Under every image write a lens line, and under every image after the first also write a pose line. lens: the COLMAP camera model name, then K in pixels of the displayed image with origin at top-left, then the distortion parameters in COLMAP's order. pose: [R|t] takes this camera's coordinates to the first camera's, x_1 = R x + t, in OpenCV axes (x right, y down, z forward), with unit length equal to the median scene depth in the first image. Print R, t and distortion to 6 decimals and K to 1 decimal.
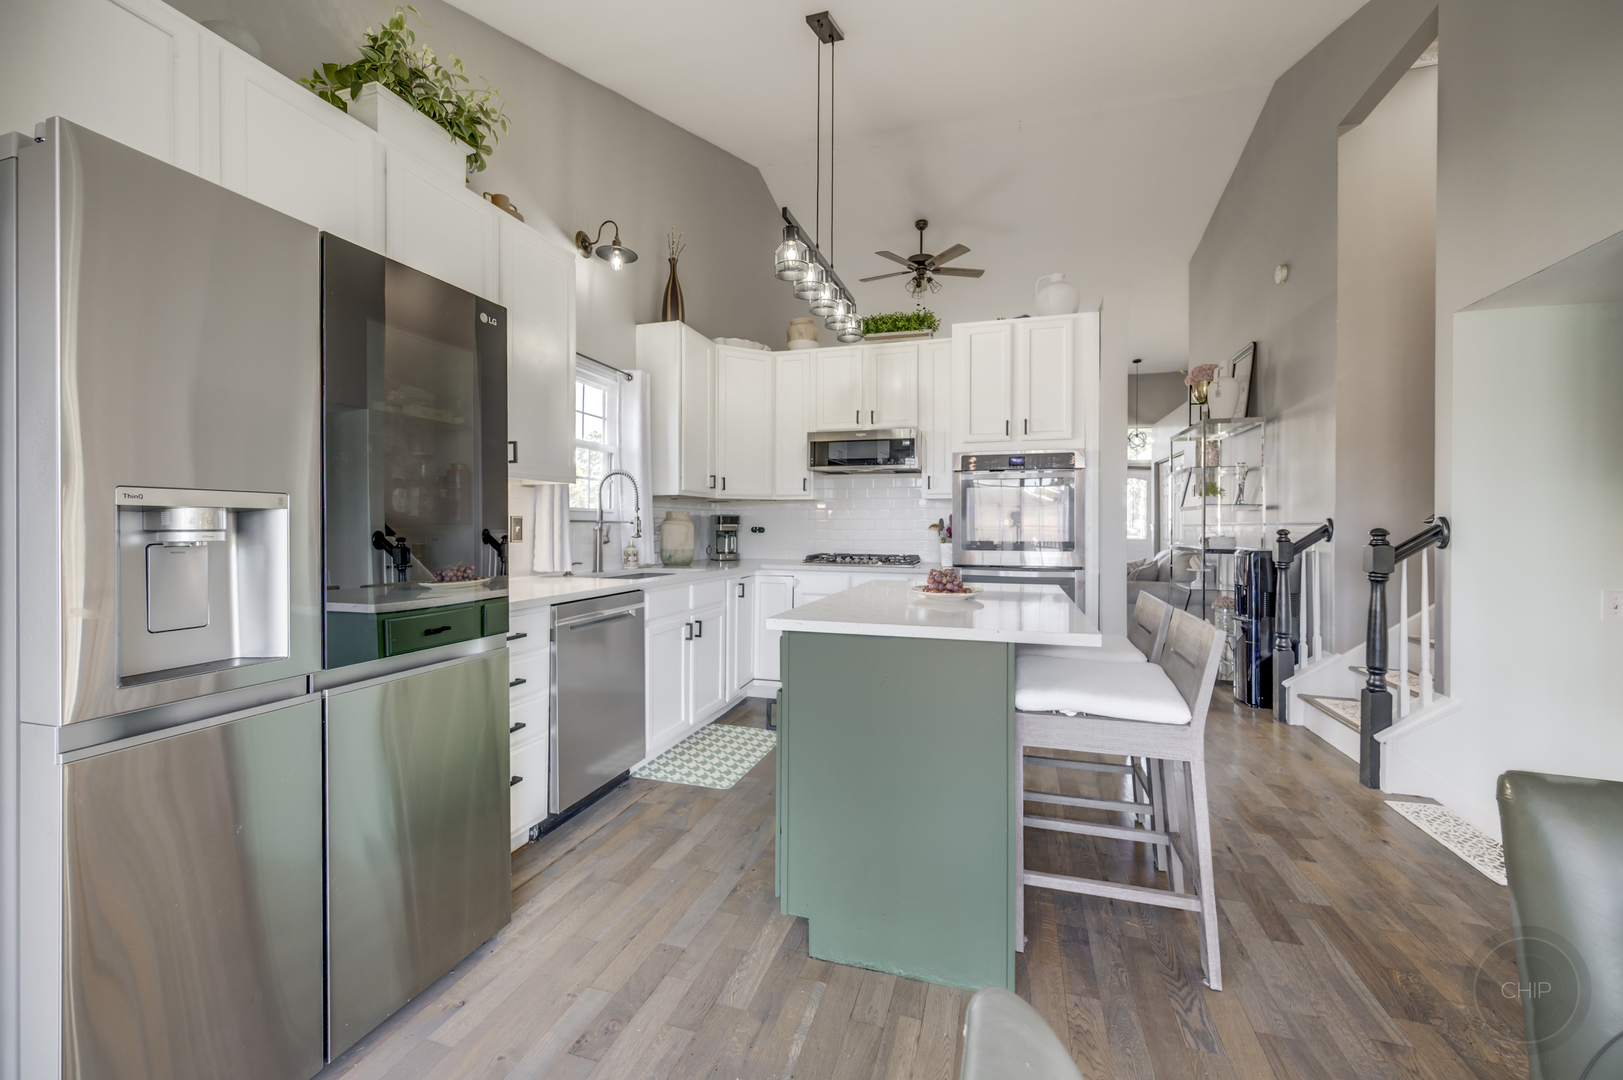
lens RADIAL K [[643.9, 0, 805.3], [0, 643.9, 524.8], [0, 0, 1]] dist [-0.000590, 0.000470]
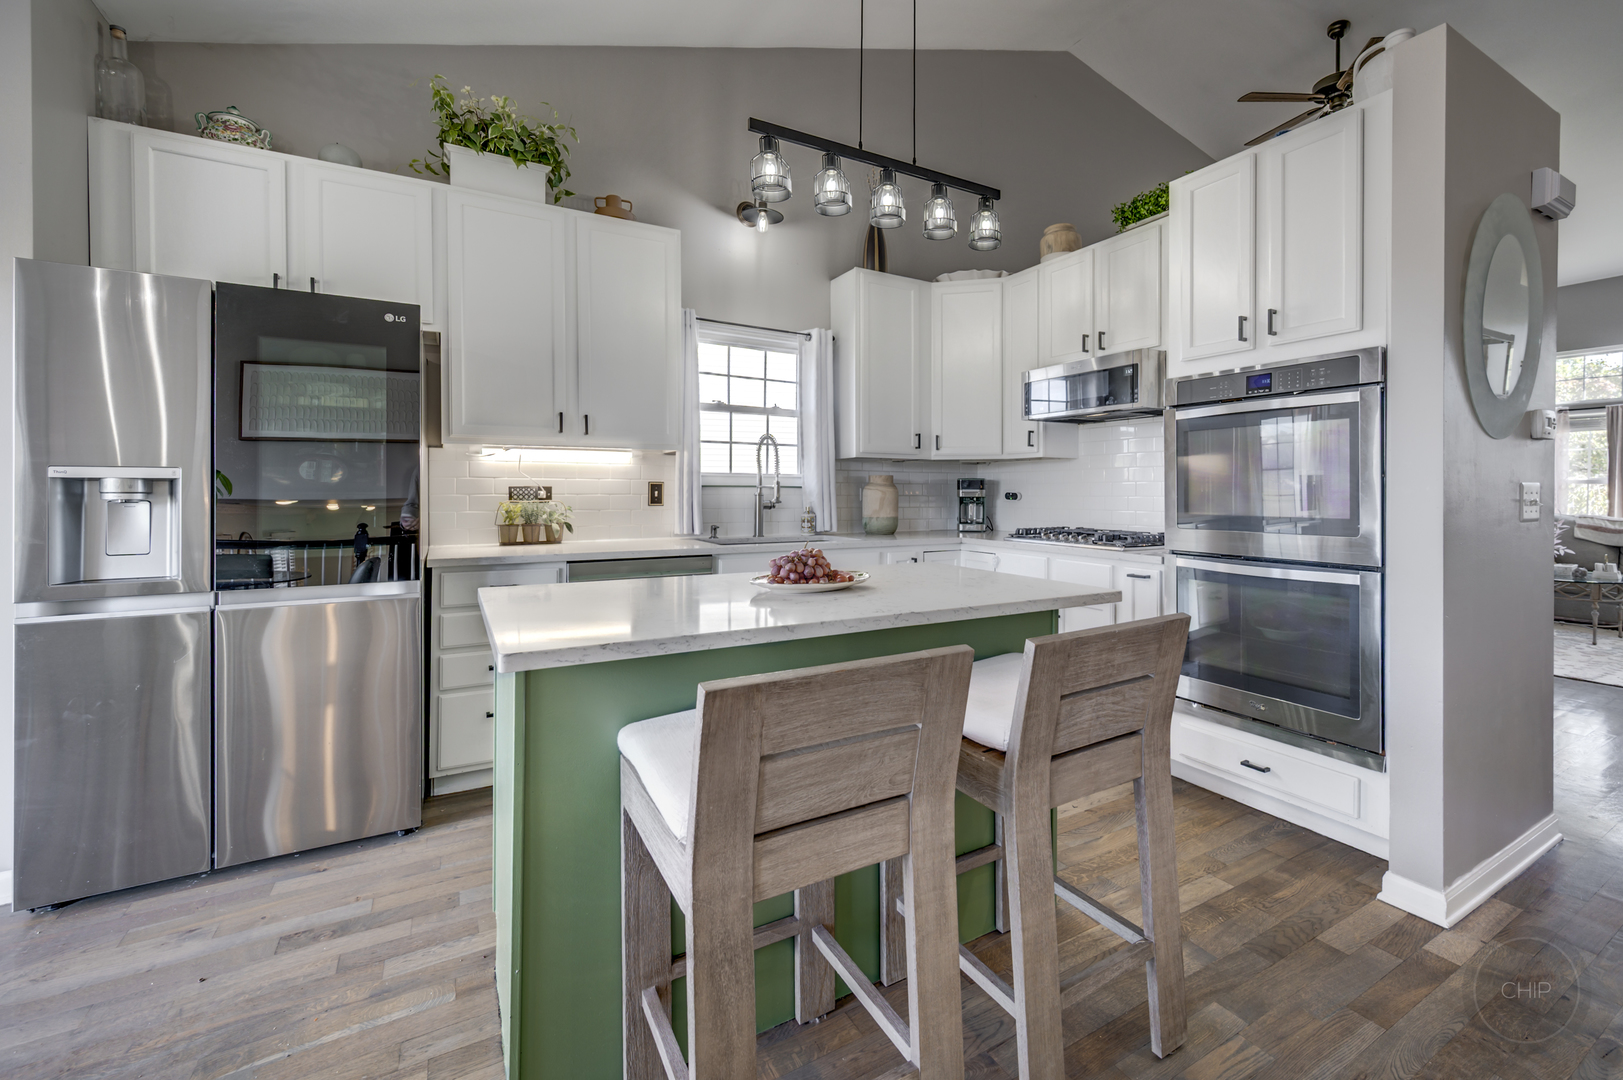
lens RADIAL K [[684.6, 0, 873.6], [0, 684.6, 494.8], [0, 0, 1]] dist [-0.001566, 0.000474]
pose [[0.759610, 0.002338, -0.650374, 0.462593], [0.001245, 0.999986, 0.005049, 0.002145], [0.650377, -0.004645, 0.759597, 0.277548]]
